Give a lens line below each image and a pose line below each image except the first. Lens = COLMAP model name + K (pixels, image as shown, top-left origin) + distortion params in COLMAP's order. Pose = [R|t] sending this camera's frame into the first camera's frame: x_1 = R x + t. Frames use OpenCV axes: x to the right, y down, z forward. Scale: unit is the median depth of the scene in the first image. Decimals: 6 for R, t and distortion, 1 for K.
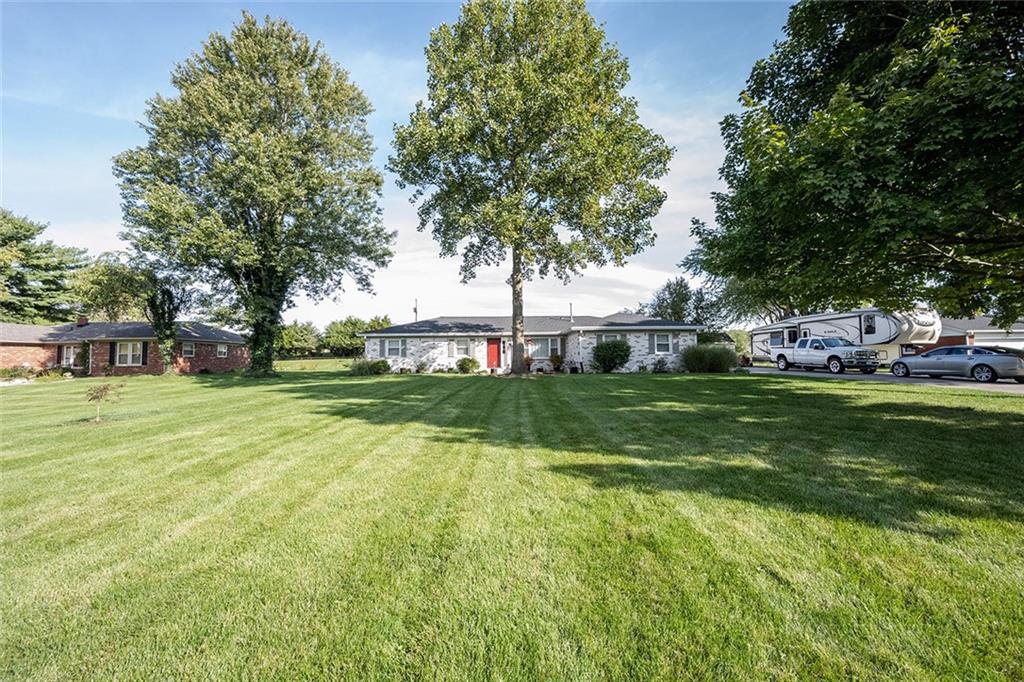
lens RADIAL K [[403.1, 0, 516.6], [0, 403.1, 336.5], [0, 0, 1]] dist [-0.000487, -0.000707]
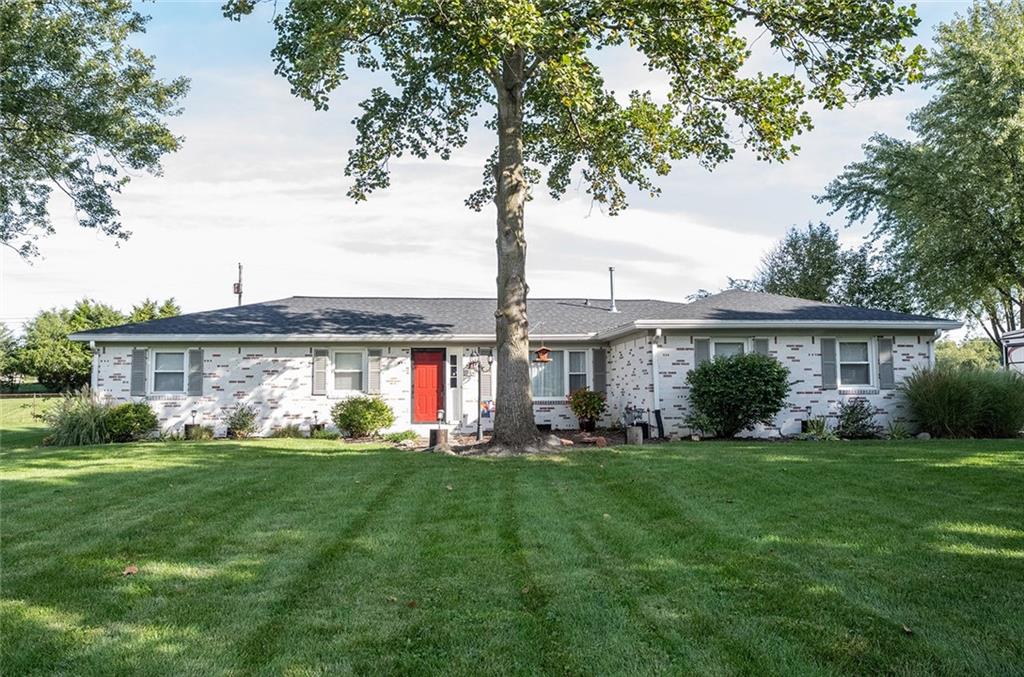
lens RADIAL K [[790.7, 0, 518.3], [0, 790.7, 336.8], [0, 0, 1]] dist [-0.009036, -0.000079]
pose [[0.996101, 0.008637, 0.087798, -0.037627], [-0.006896, 0.999774, -0.020109, 0.007584], [-0.087952, 0.019425, 0.995935, 0.216608]]
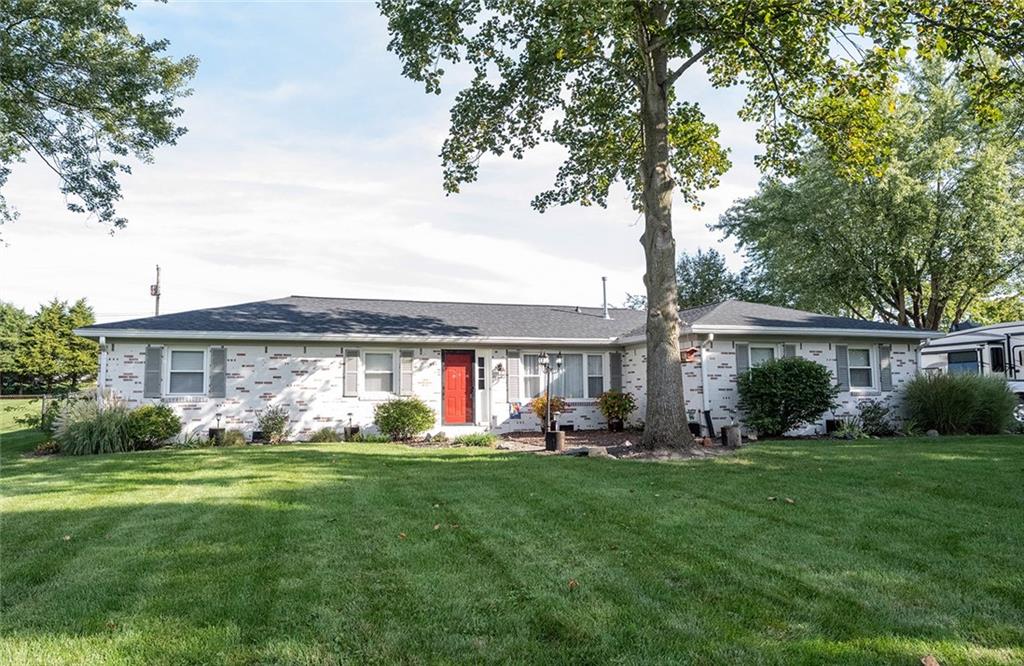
lens RADIAL K [[697.1, 0, 505.7], [0, 697.1, 338.6], [0, 0, 1]] dist [-0.017301, 0.007973]
pose [[0.957444, 0.025916, 0.287453, -0.214847], [-0.016953, 0.999291, -0.033626, 0.014972], [-0.288120, 0.027321, 0.957204, 0.332015]]
